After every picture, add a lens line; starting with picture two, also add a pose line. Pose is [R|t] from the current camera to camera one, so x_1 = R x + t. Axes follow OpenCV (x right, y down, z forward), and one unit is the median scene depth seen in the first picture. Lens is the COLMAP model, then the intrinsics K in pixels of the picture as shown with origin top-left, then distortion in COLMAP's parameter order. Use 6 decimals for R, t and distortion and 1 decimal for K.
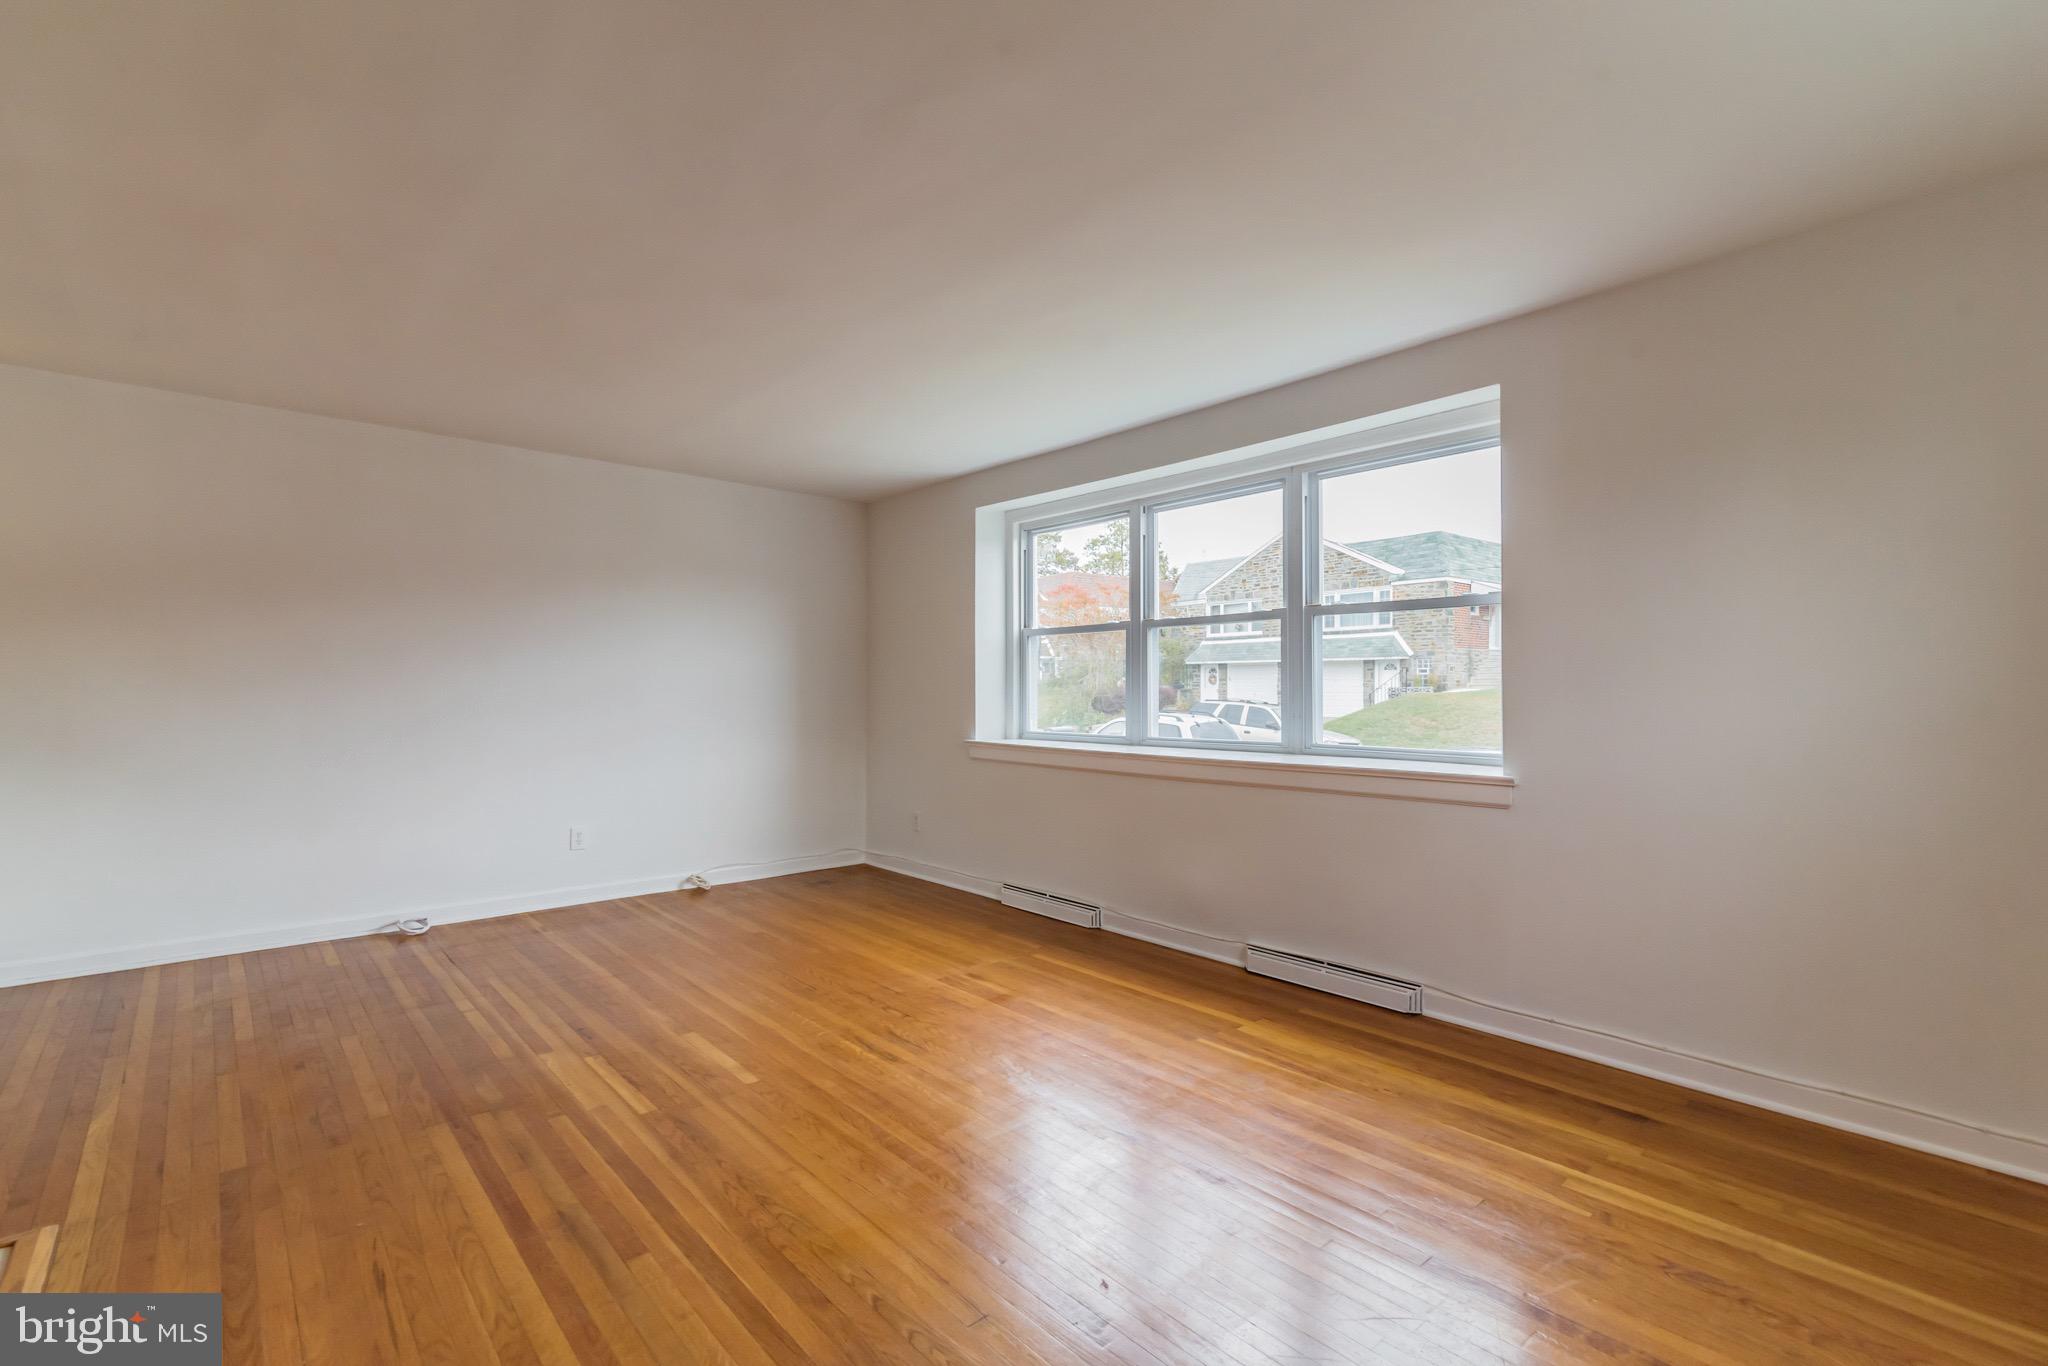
lens RADIAL K [[932.3, 0, 1030.3], [0, 932.3, 683.6], [0, 0, 1]] dist [0.013772, -0.001515]
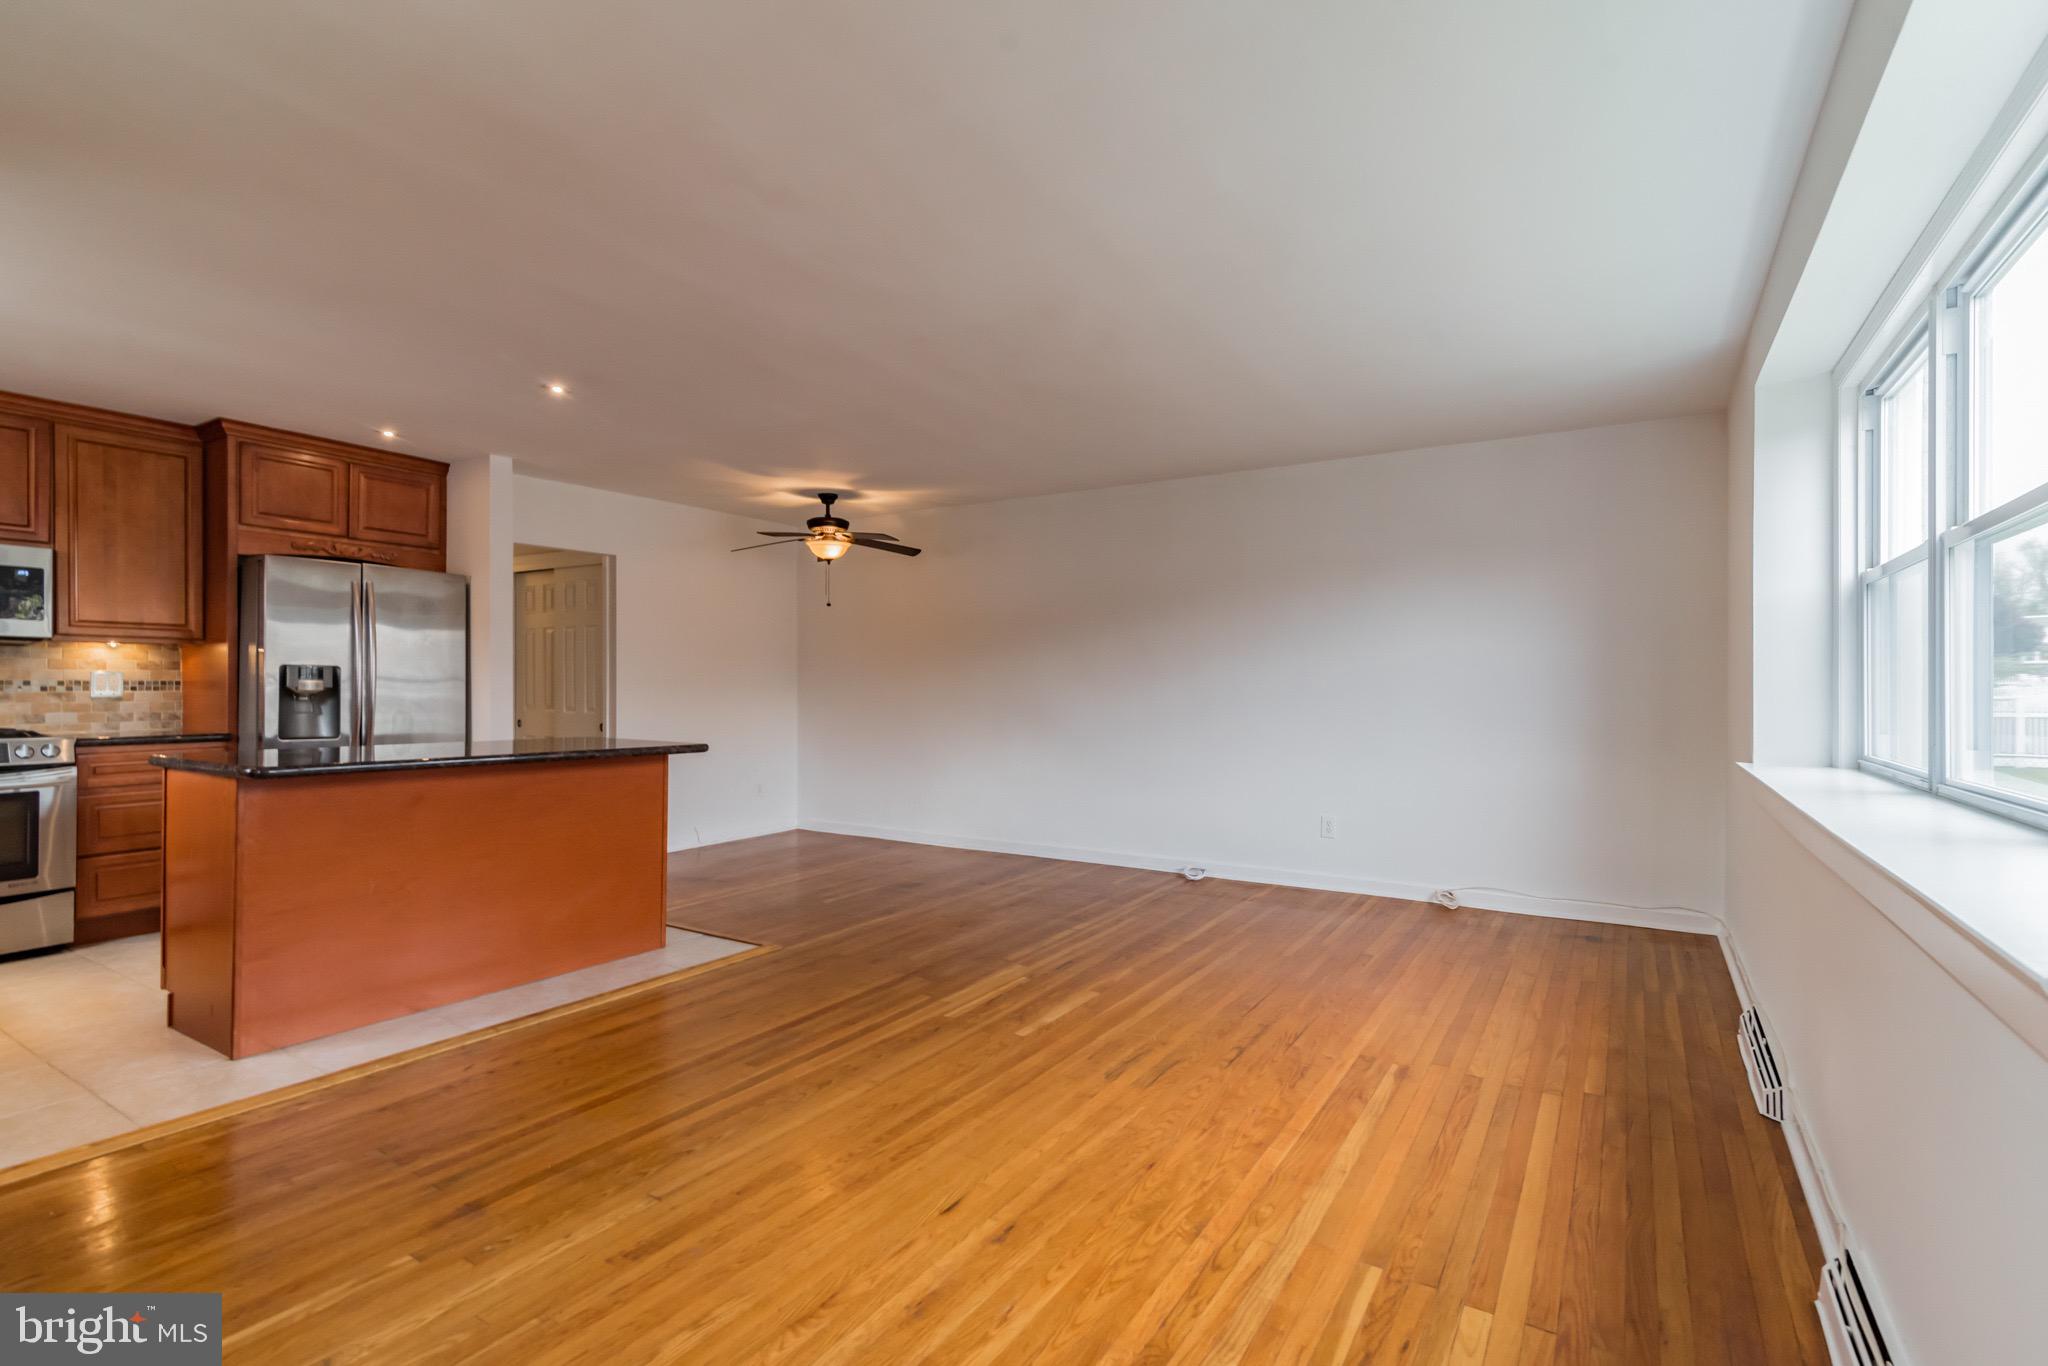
lens RADIAL K [[932.3, 0, 1019.6], [0, 932.3, 681.6], [0, 0, 1]] dist [0.013772, -0.001515]
pose [[0.272292, -0.007303, -0.962187, 0.704874], [0.009285, 0.999945, -0.004962, 0.007588], [0.962170, -0.007583, 0.272344, 0.629661]]
